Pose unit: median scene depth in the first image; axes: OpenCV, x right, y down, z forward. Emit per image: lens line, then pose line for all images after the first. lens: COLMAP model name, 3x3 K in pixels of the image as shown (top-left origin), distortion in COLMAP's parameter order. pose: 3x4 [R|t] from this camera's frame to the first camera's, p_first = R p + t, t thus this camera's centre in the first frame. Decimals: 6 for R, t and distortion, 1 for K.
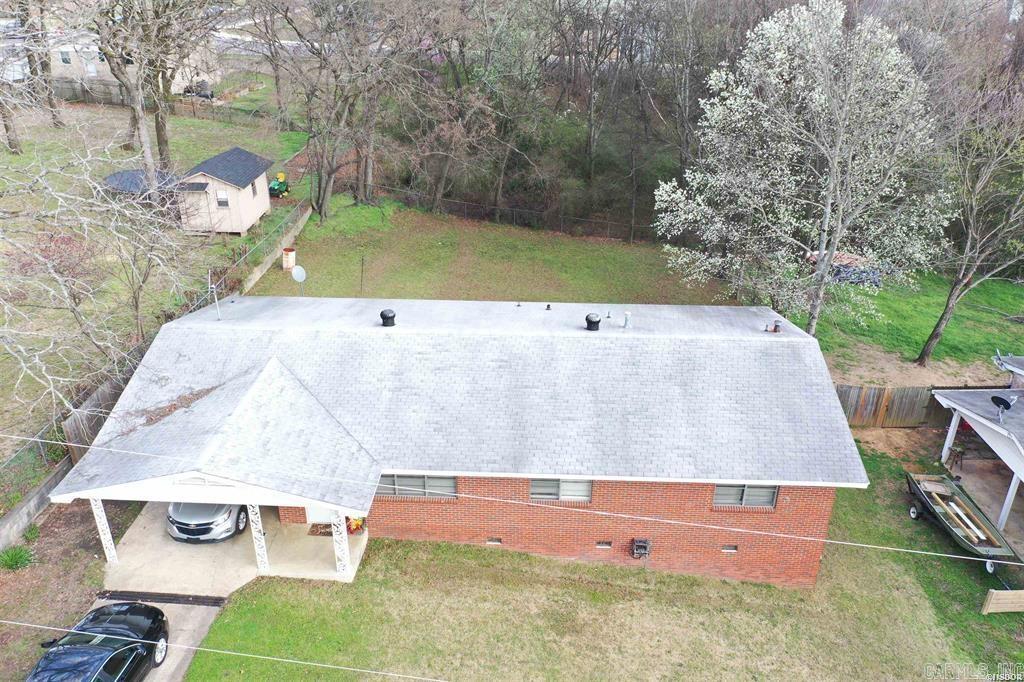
lens RADIAL K [[804.2, 0, 512.0], [0, 804.2, 341.0], [0, 0, 1]] dist [-0.005845, 0.000079]
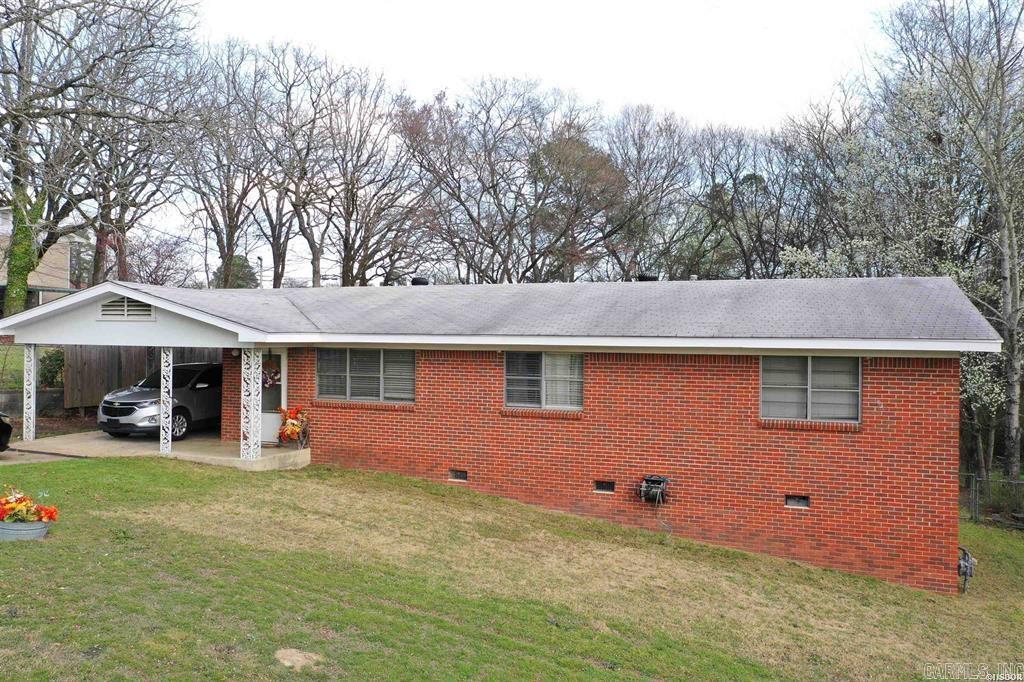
lens RADIAL K [[804.2, 0, 512.0], [0, 804.2, 341.0], [0, 0, 1]] dist [-0.005845, 0.000079]
pose [[0.949685, 0.006542, -0.313137, 0.244291], [-0.146965, 0.892192, -0.427077, 0.430730], [0.276584, 0.451609, 0.848263, 0.327108]]
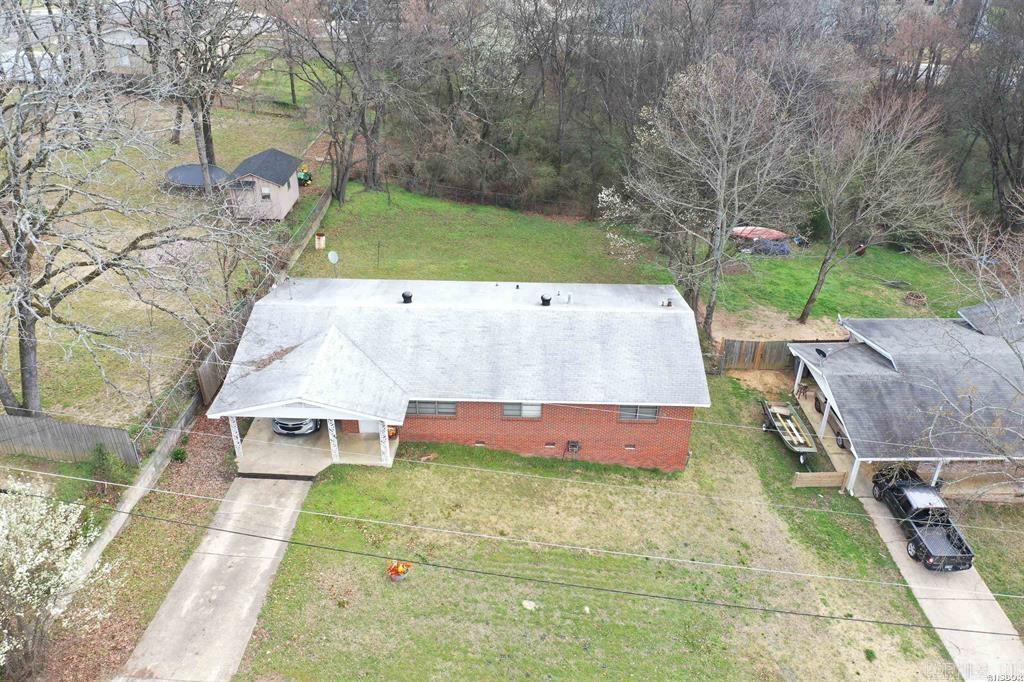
lens RADIAL K [[804.2, 0, 512.0], [0, 804.2, 341.0], [0, 0, 1]] dist [-0.005845, 0.000079]
pose [[0.999864, -0.004561, 0.015848, 0.015407], [0.003446, 0.997561, 0.069712, -0.056244], [-0.016127, -0.069648, 0.997441, -0.526970]]
